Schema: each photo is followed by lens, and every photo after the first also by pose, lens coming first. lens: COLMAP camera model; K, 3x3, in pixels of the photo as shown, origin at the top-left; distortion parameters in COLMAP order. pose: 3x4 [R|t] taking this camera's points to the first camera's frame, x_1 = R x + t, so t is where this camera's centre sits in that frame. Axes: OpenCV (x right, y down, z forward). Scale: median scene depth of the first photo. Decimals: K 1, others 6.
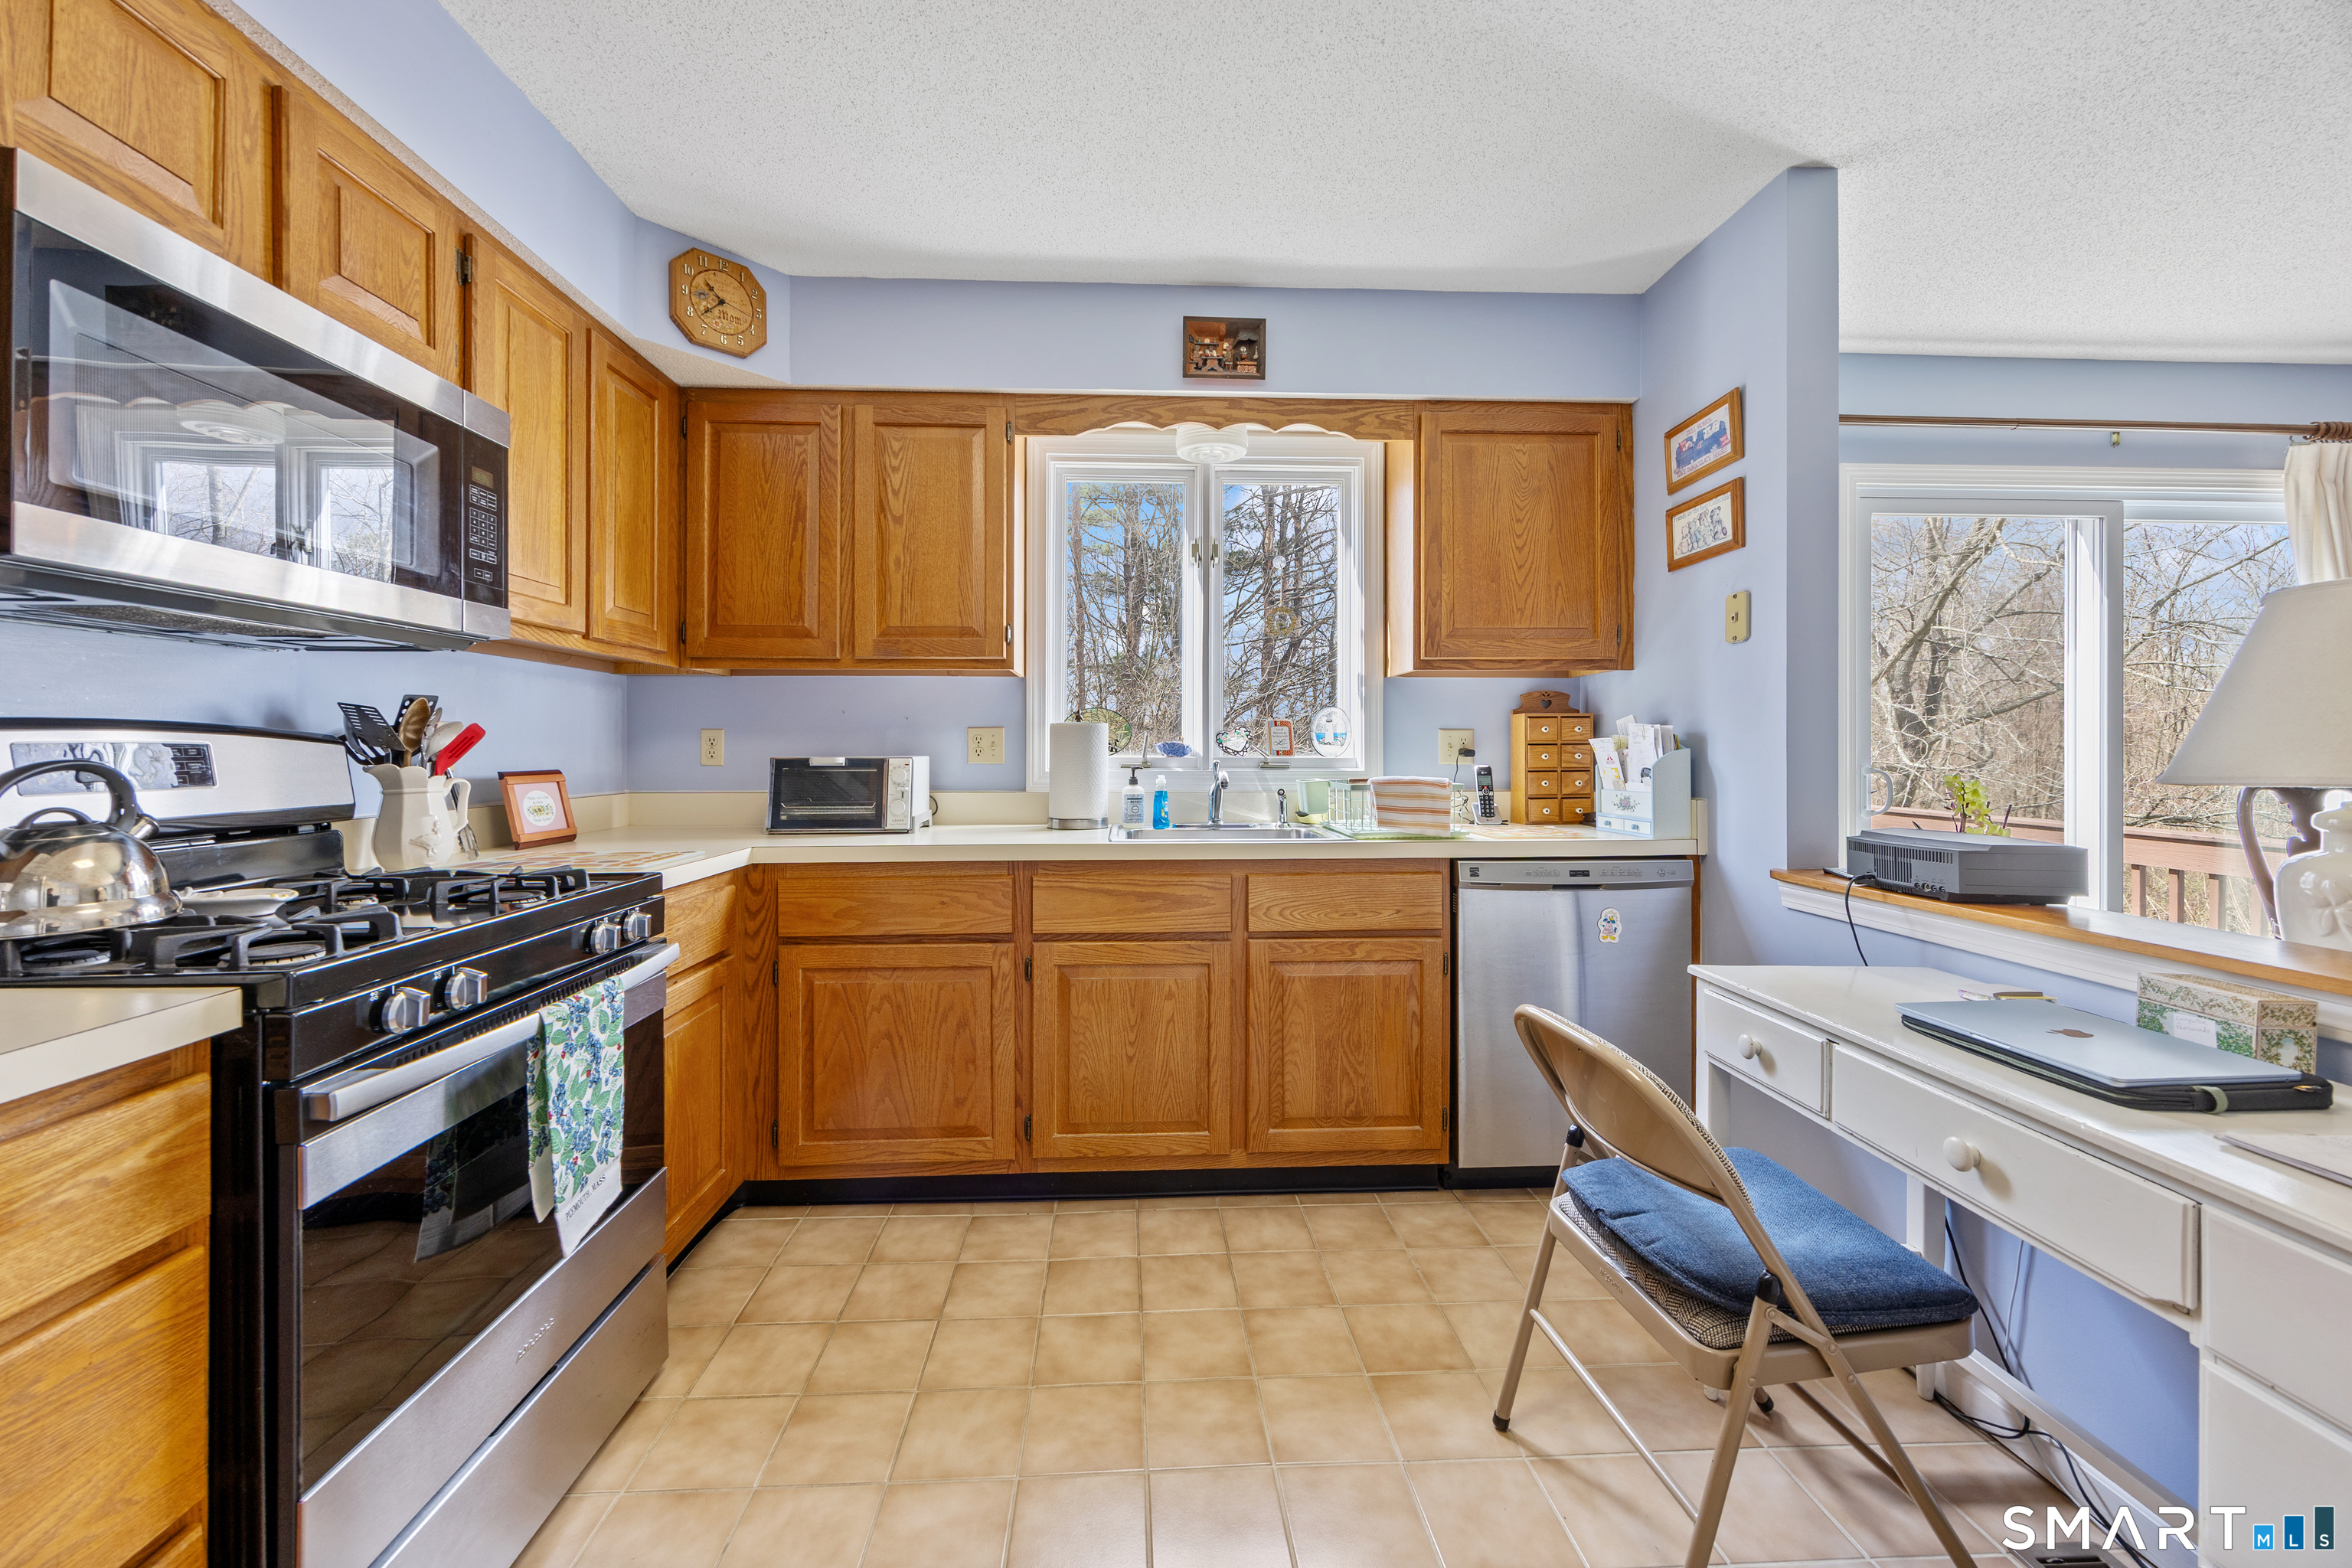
lens RADIAL K [[917.2, 0, 1163.0], [0, 917.2, 748.3], [0, 0, 1]] dist [-0.000879, 0.000430]
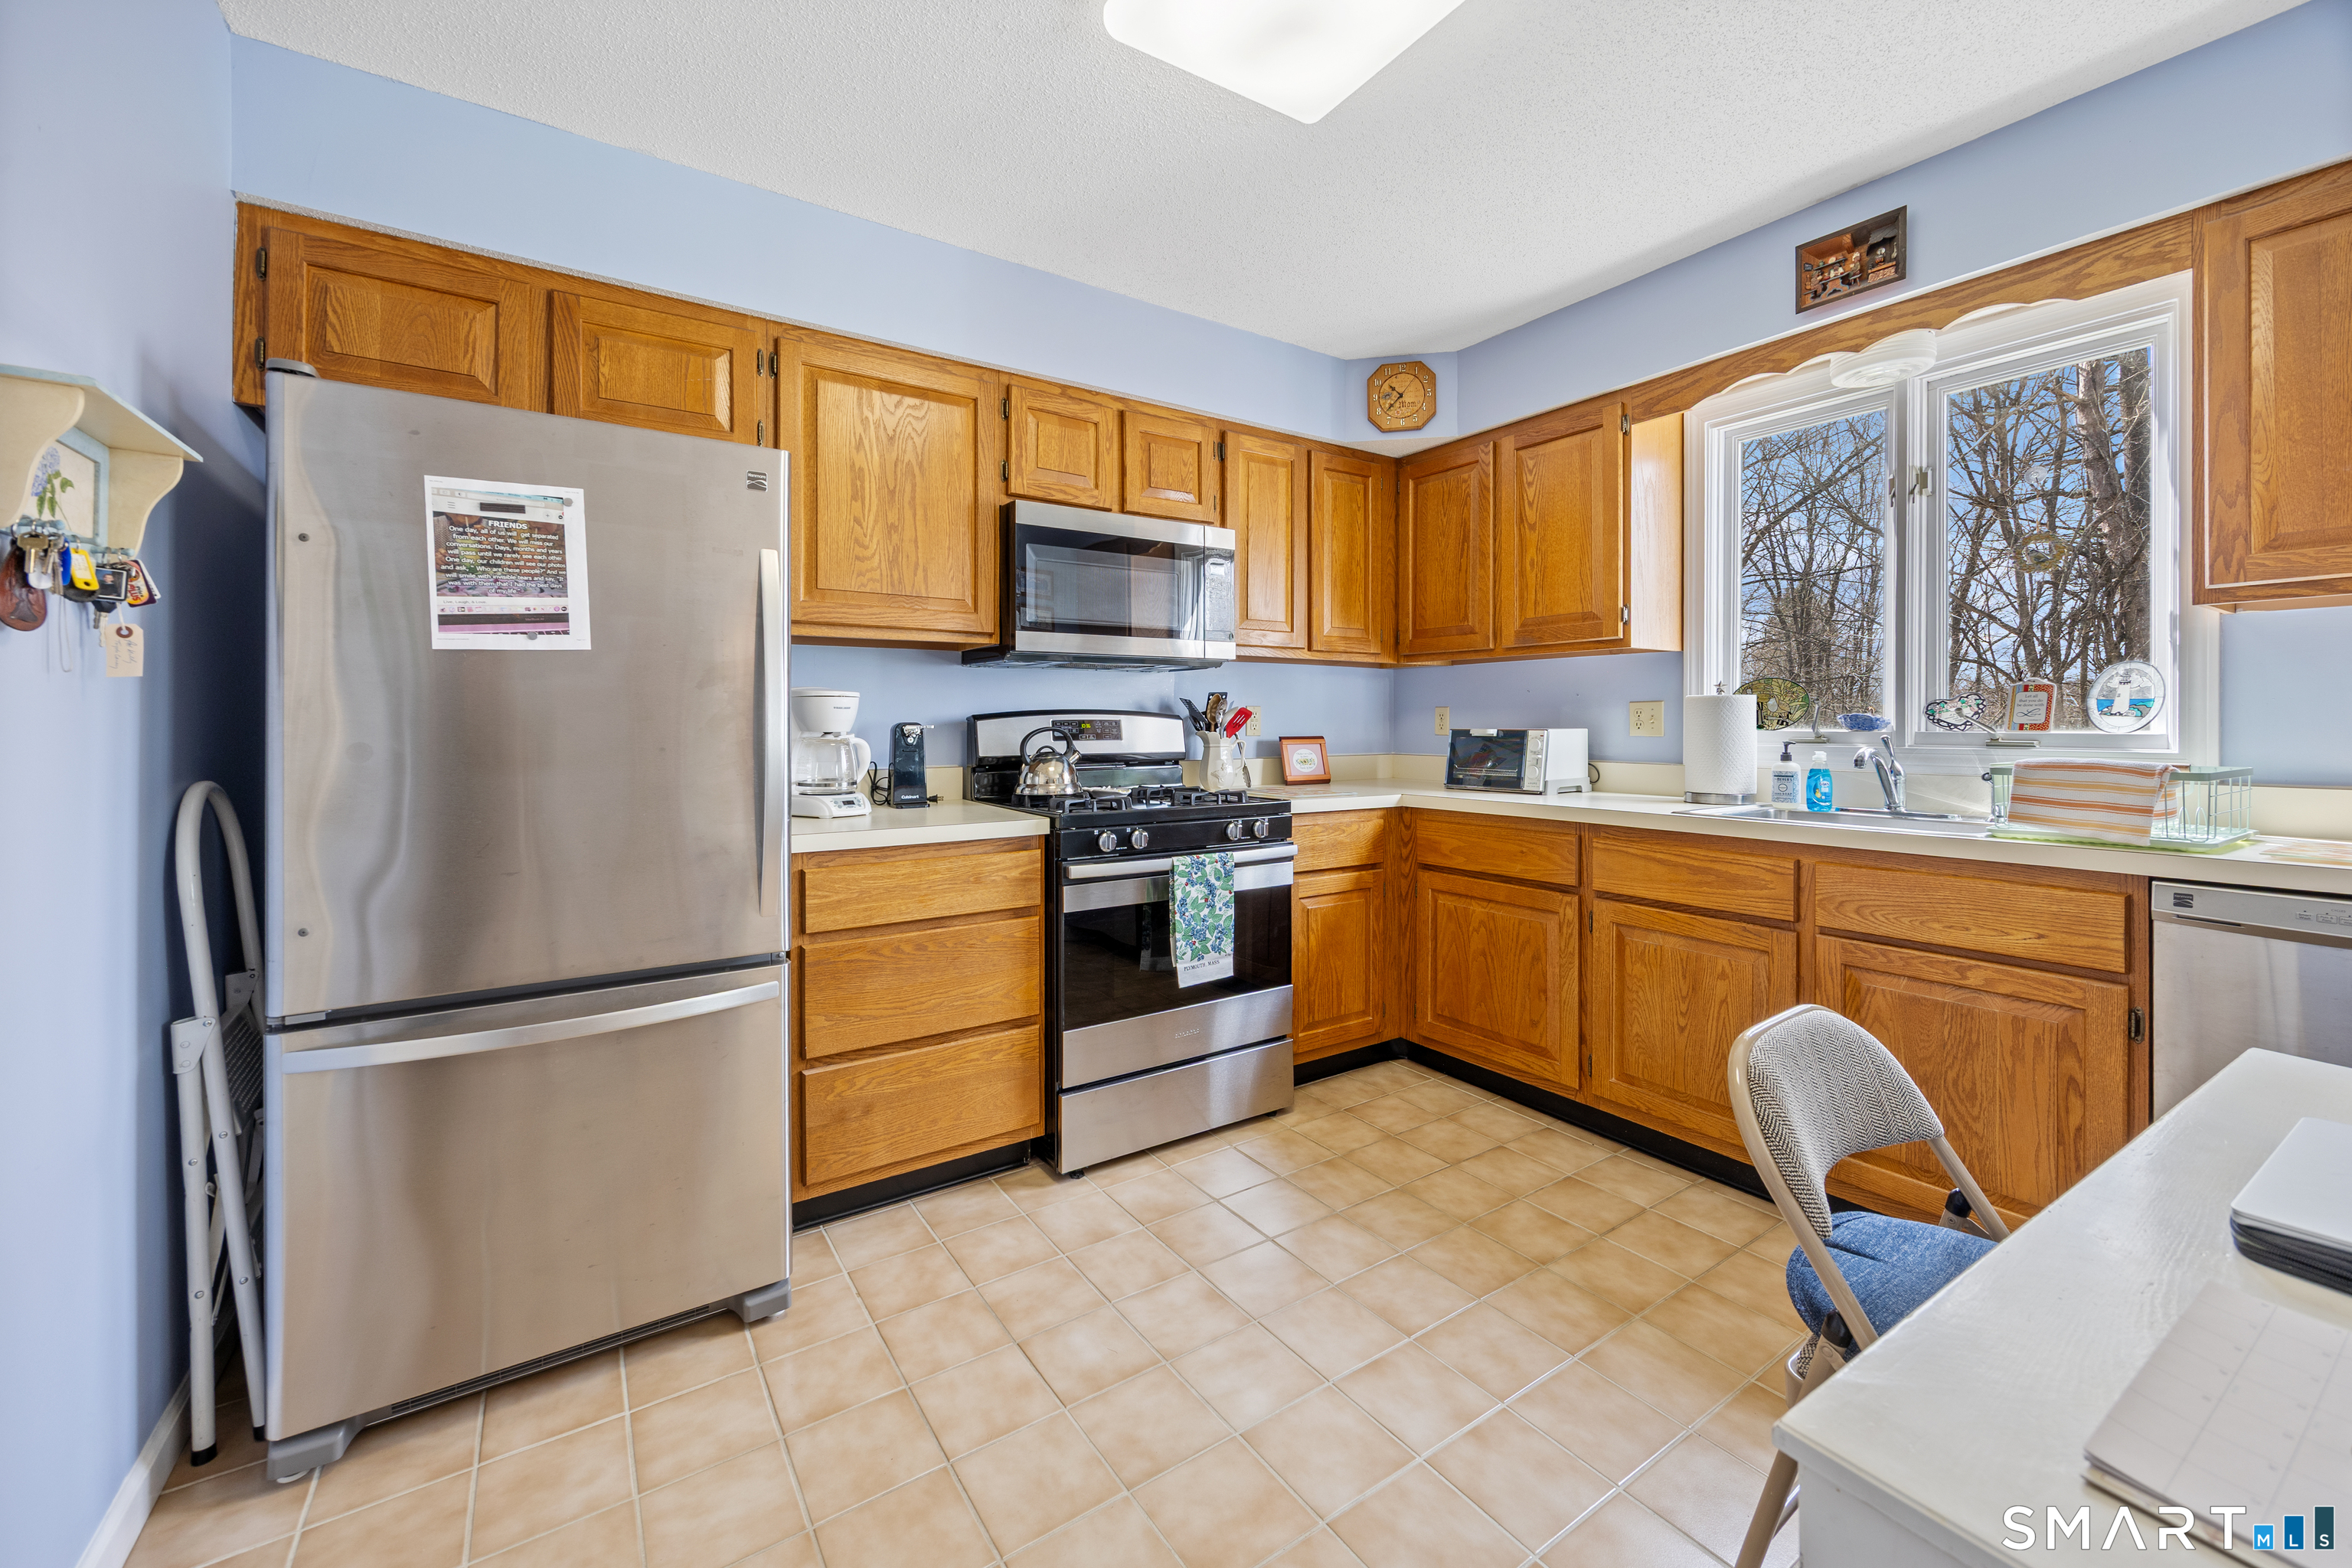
lens RADIAL K [[928.4, 0, 1171.4], [0, 928.4, 725.8], [0, 0, 1]] dist [-0.001655, 0.000030]
pose [[0.515055, 0.002066, -0.857154, 0.546585], [0.001375, 0.999994, 0.003236, 0.000629], [0.857156, -0.002845, 0.515049, -0.007155]]
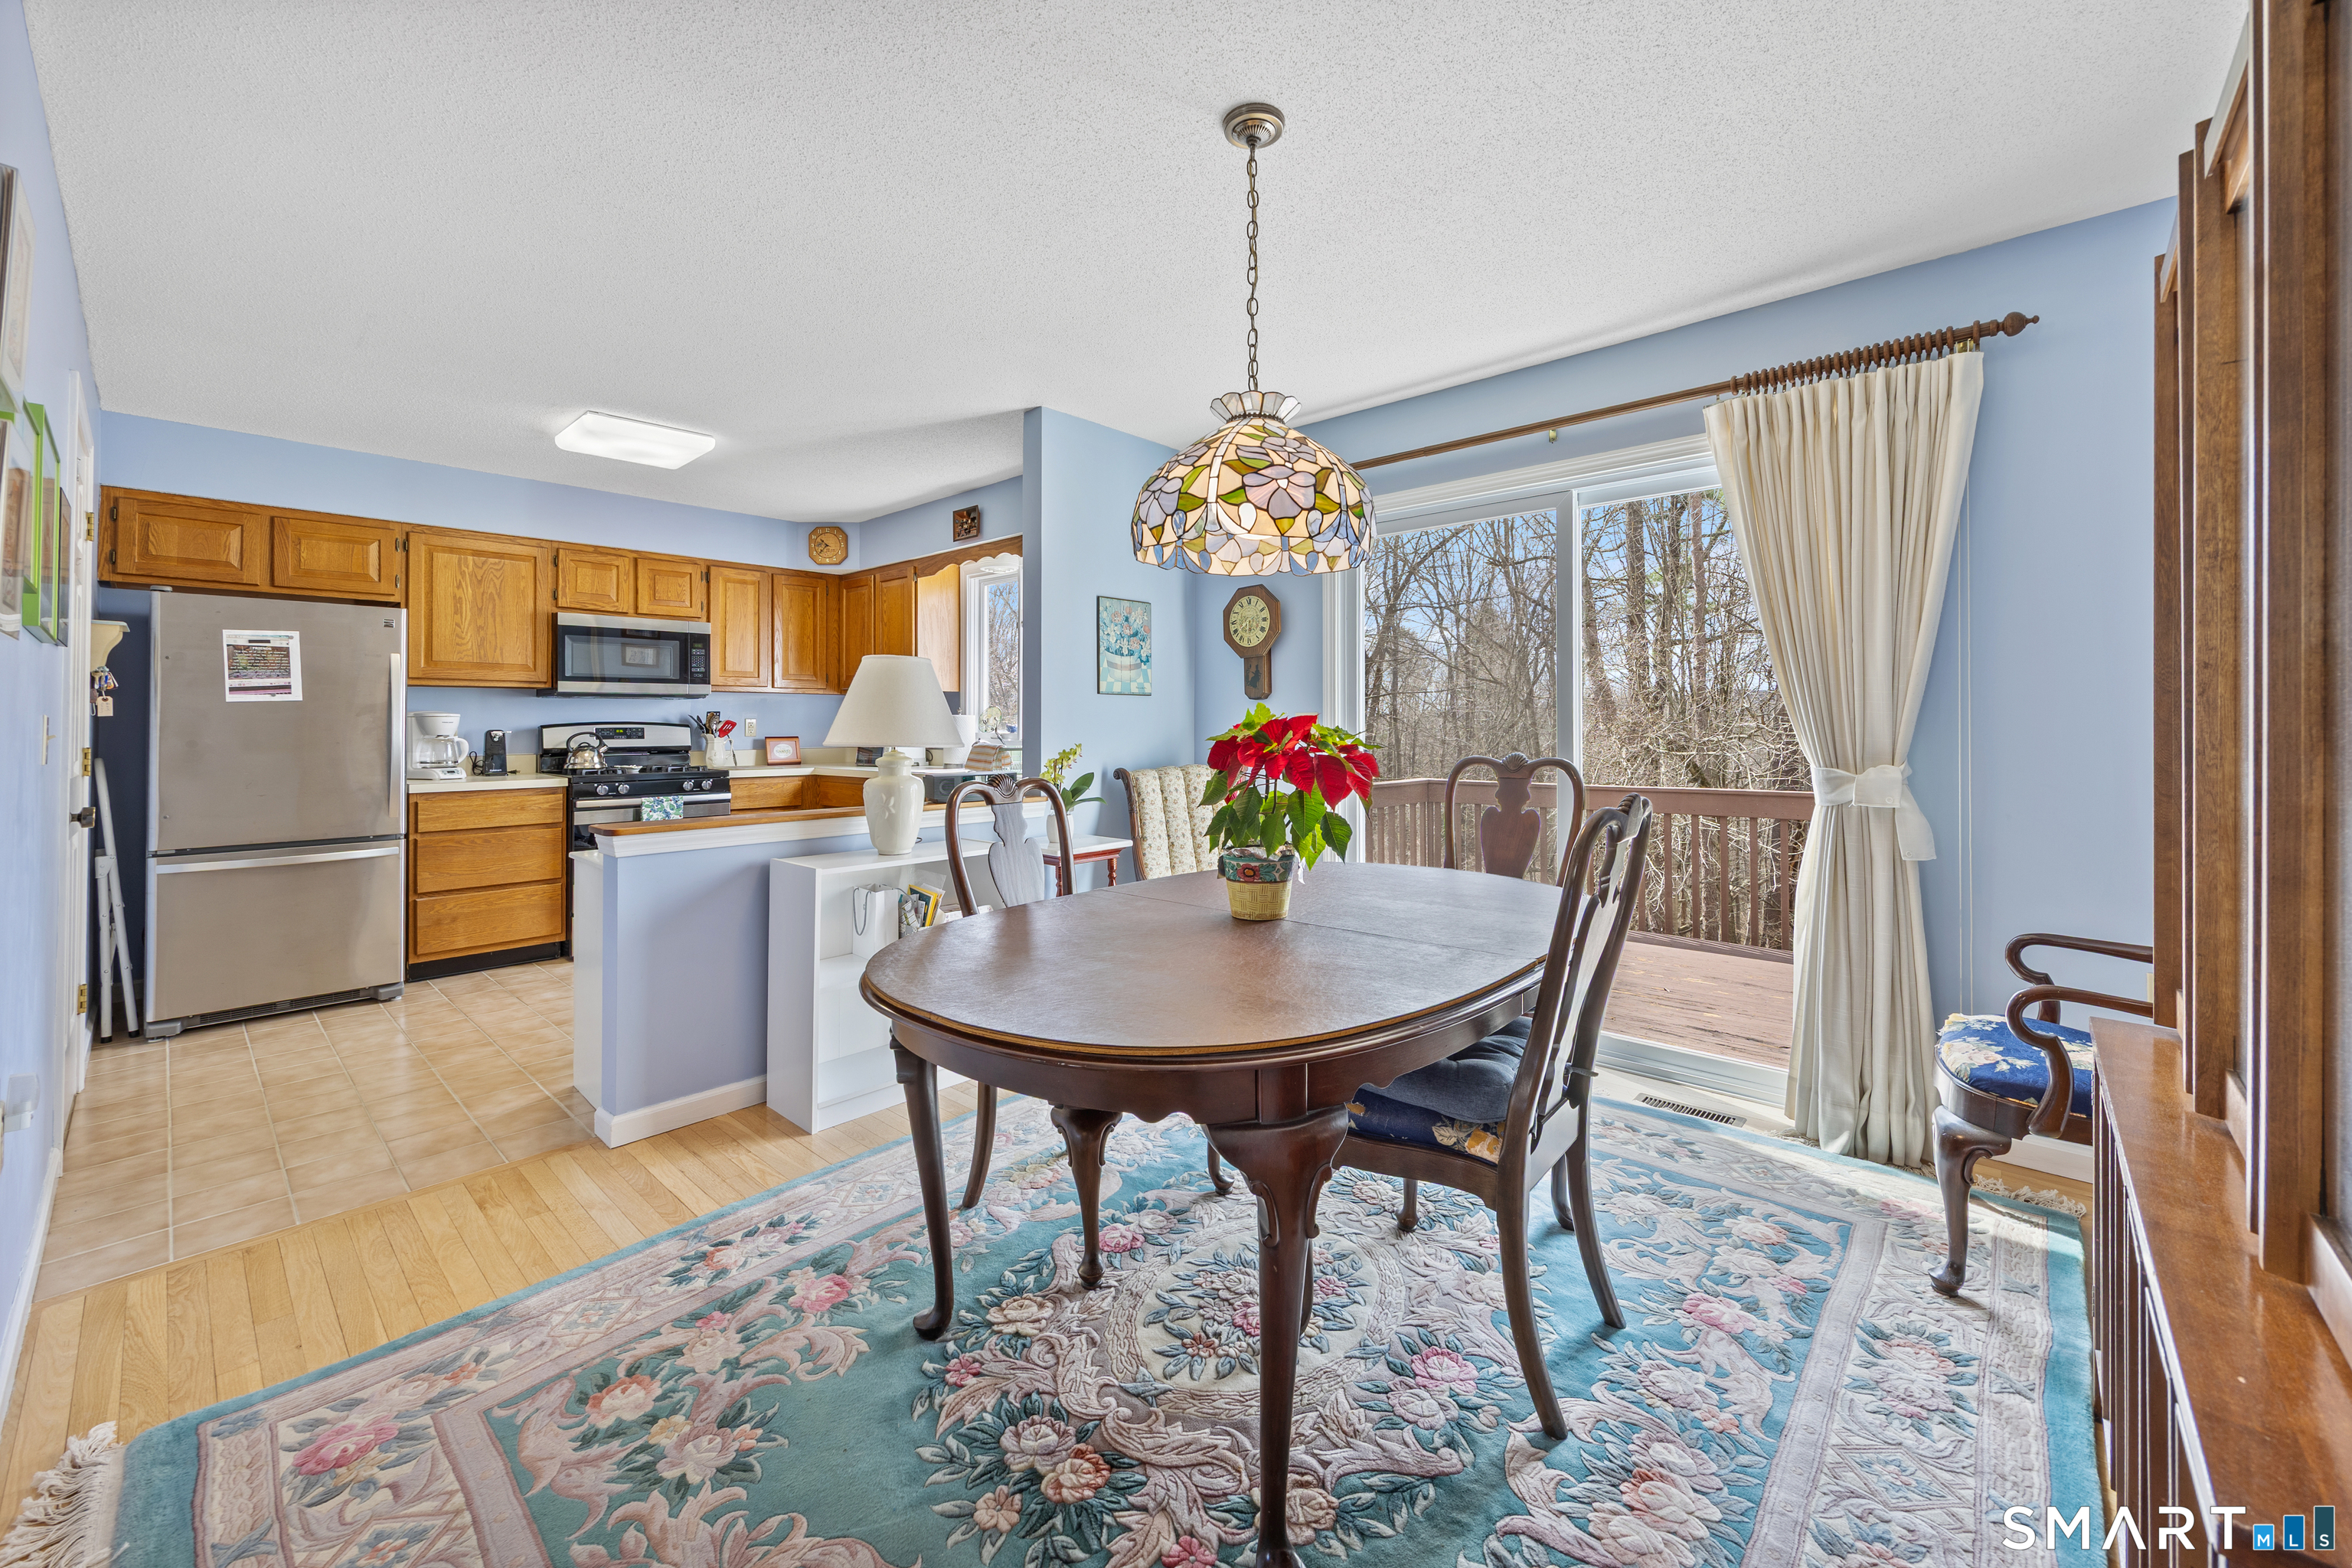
lens RADIAL K [[932.5, 0, 1183.4], [0, 932.5, 715.5], [0, 0, 1]] dist [-0.001845, 0.000081]
pose [[0.706131, -0.010515, -0.708003, 2.003624], [0.004314, 0.999935, -0.010548, -0.003729], [0.708068, 0.004394, 0.706130, -0.081194]]
